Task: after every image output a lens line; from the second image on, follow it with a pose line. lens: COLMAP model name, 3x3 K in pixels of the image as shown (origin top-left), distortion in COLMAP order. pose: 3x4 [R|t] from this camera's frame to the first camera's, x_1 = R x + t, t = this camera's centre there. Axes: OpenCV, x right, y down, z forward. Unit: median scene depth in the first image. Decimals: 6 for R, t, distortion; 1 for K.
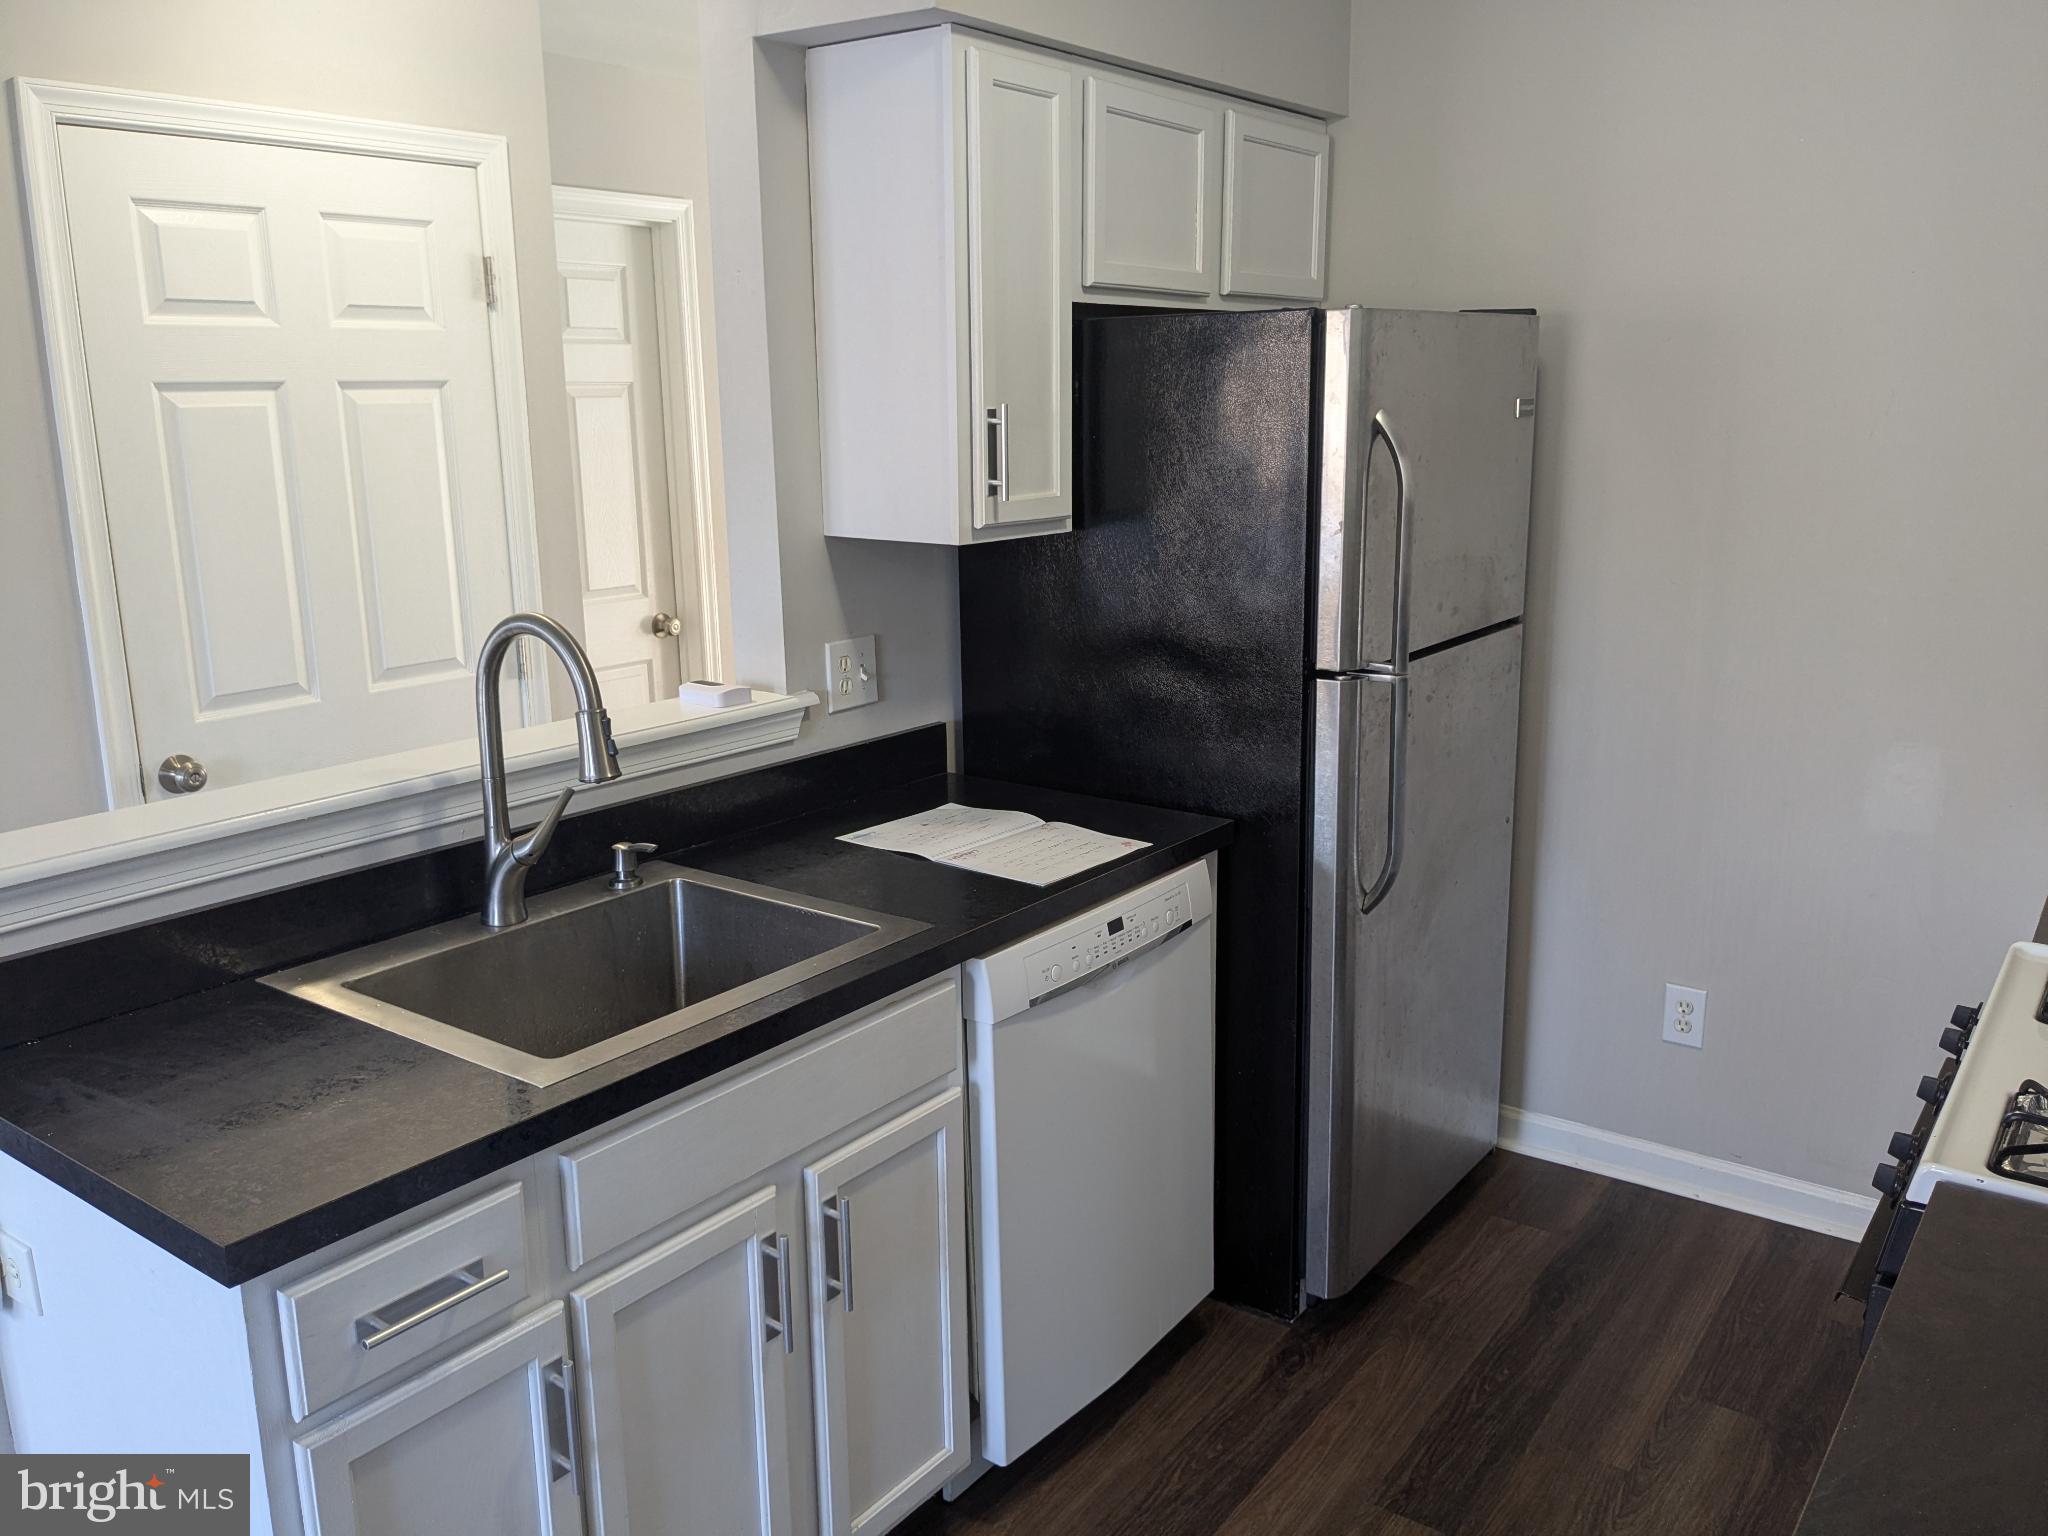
lens RADIAL K [[1651.4, 0, 1029.5], [0, 1651.4, 732.1], [0, 0, 1]] dist [0.071212, -0.093175]
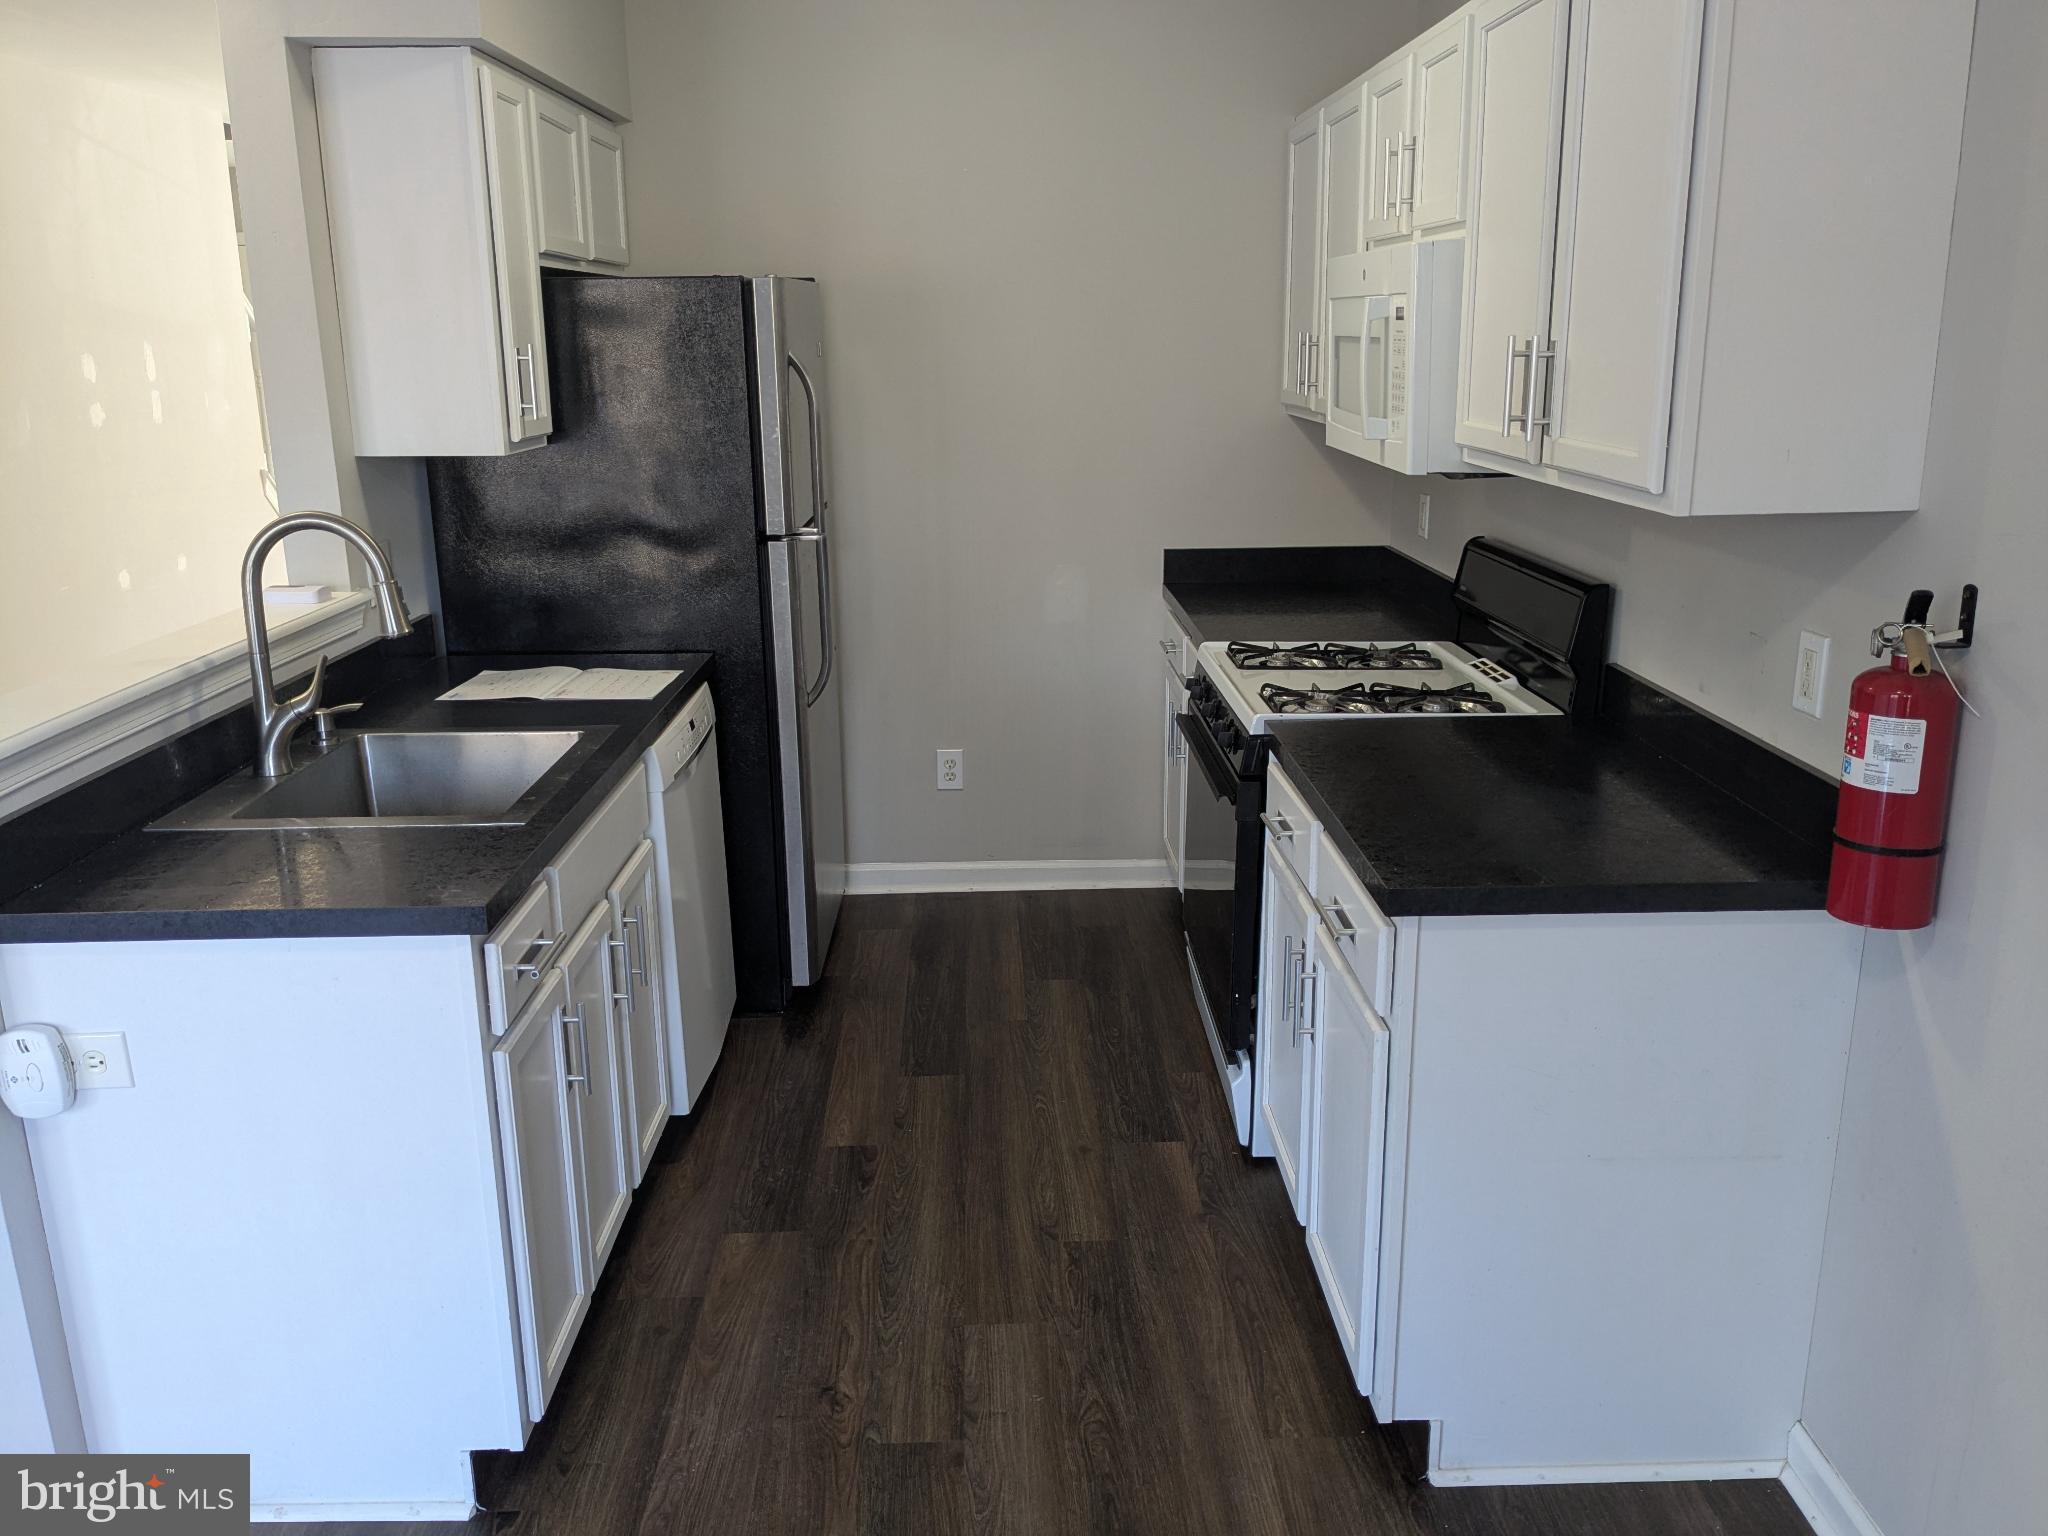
lens RADIAL K [[1651.4, 0, 1029.5], [0, 1651.4, 732.1], [0, 0, 1]] dist [0.071212, -0.093175]
pose [[0.794835, -0.143064, 0.589720, -0.501061], [0.128408, 0.989458, 0.066968, 0.061915], [-0.593084, 0.022497, 0.804826, -0.260234]]
